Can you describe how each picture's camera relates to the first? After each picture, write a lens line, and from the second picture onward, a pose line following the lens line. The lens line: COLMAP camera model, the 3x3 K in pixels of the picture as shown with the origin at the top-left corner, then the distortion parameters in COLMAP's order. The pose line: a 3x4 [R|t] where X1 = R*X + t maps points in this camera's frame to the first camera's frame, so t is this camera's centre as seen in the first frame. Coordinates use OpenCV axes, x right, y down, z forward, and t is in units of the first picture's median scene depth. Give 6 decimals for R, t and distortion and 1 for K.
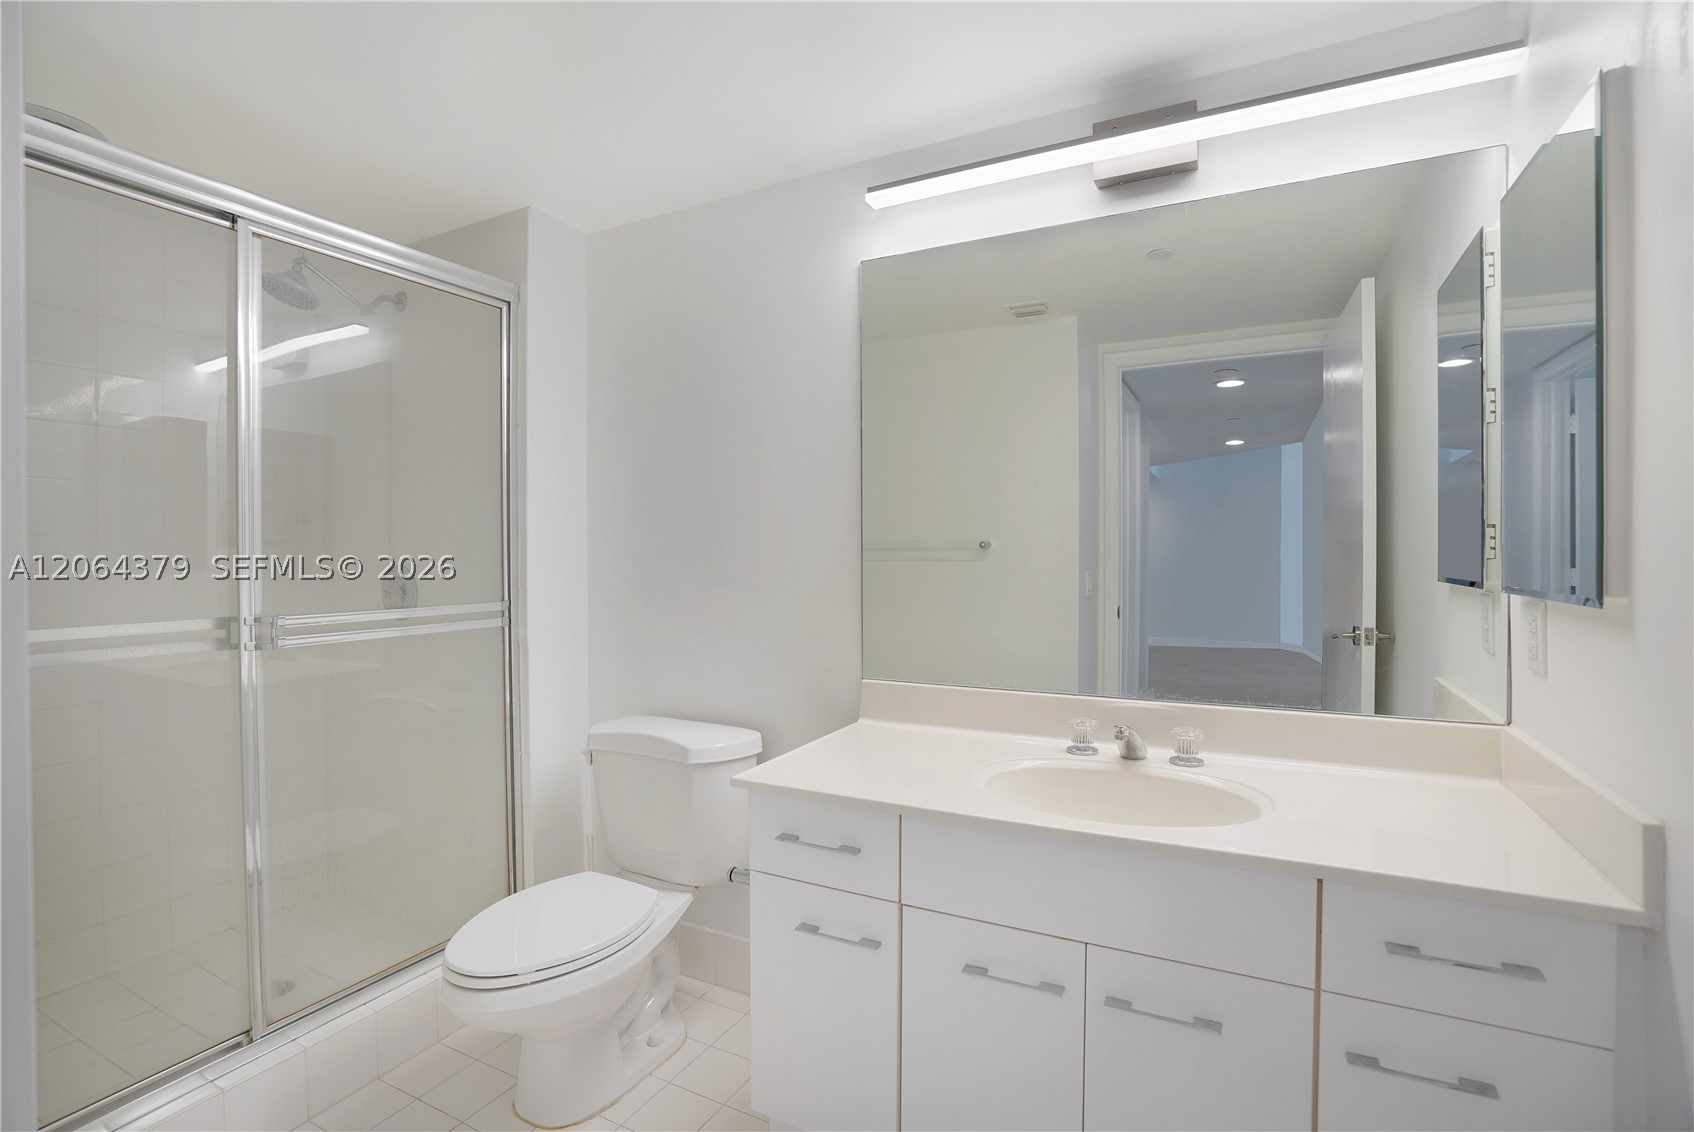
lens RADIAL K [[804.9, 0, 829.4], [0, 804.9, 561.4], [0, 0, 1]] dist [-0.054762, 0.014537]
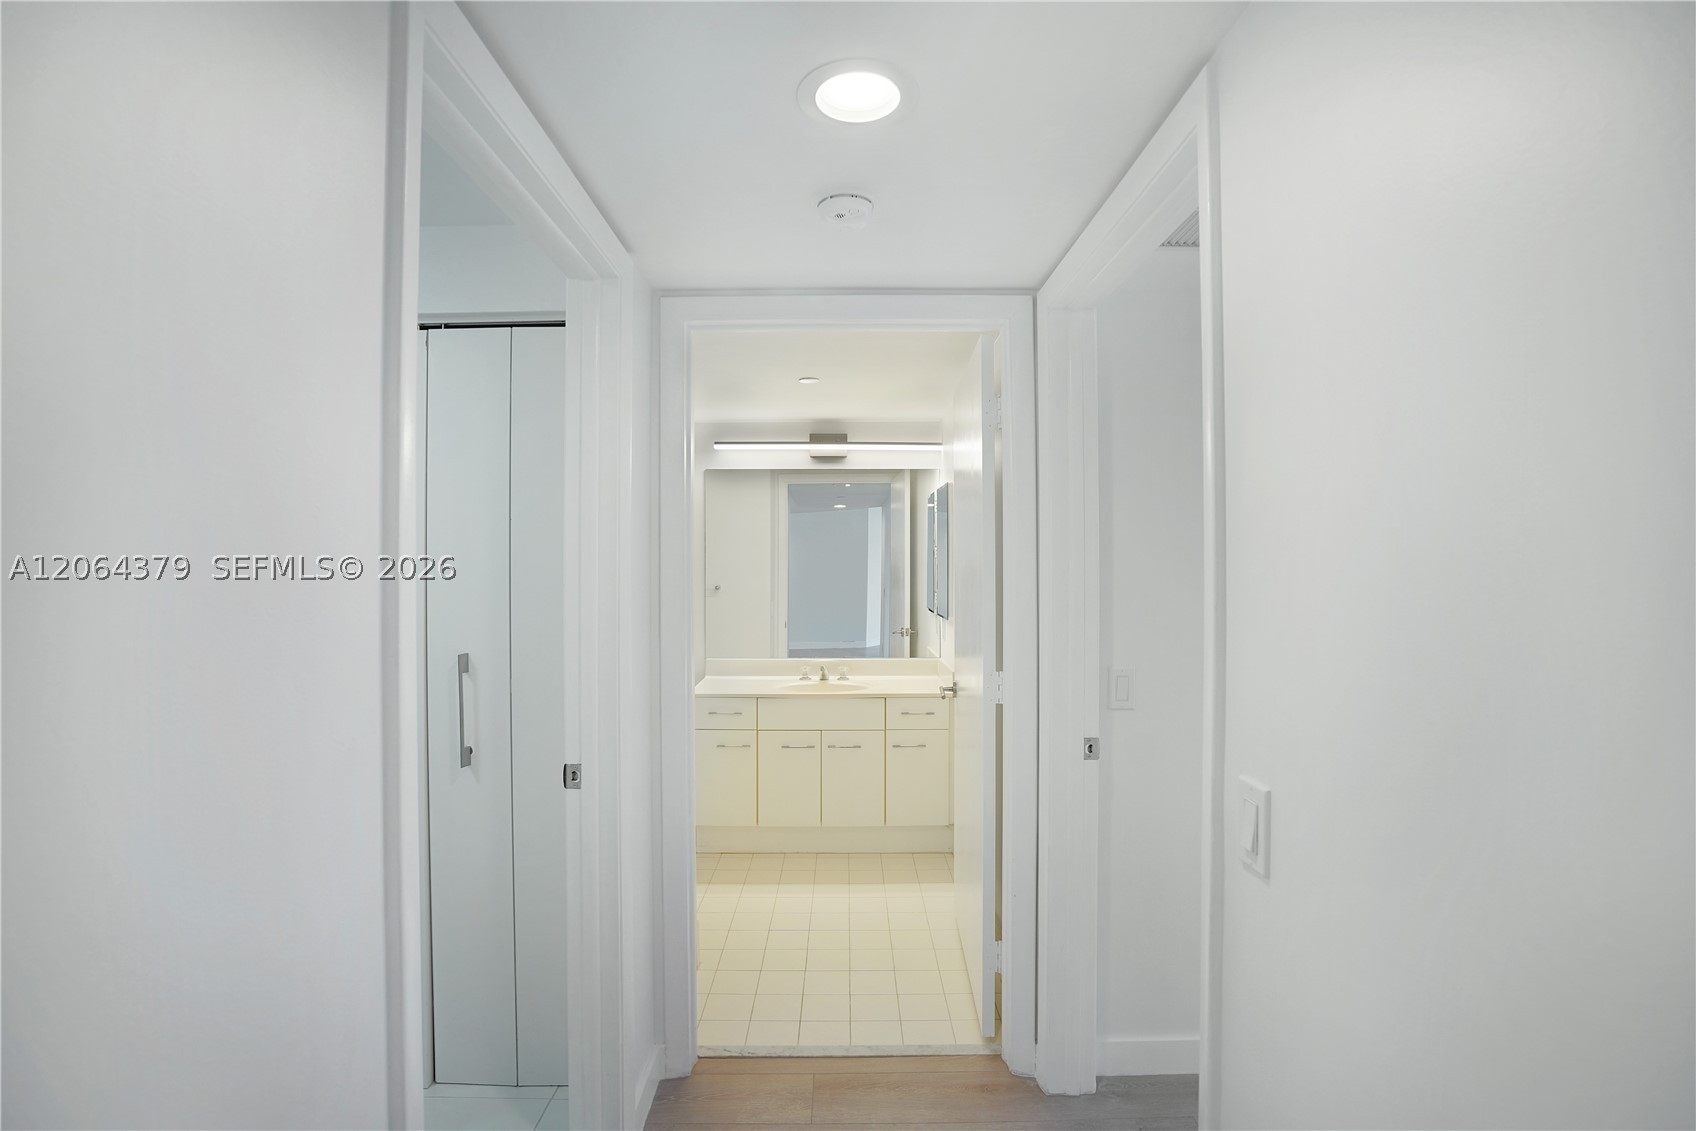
lens RADIAL K [[805.9, 0, 857.1], [0, 805.9, 563.3], [0, 0, 1]] dist [-0.054762, 0.014537]
pose [[0.874149, 0.005705, 0.485624, -0.830119], [0.001351, 0.999899, -0.014180, -0.102641], [-0.485656, 0.013052, 0.874053, -1.405987]]
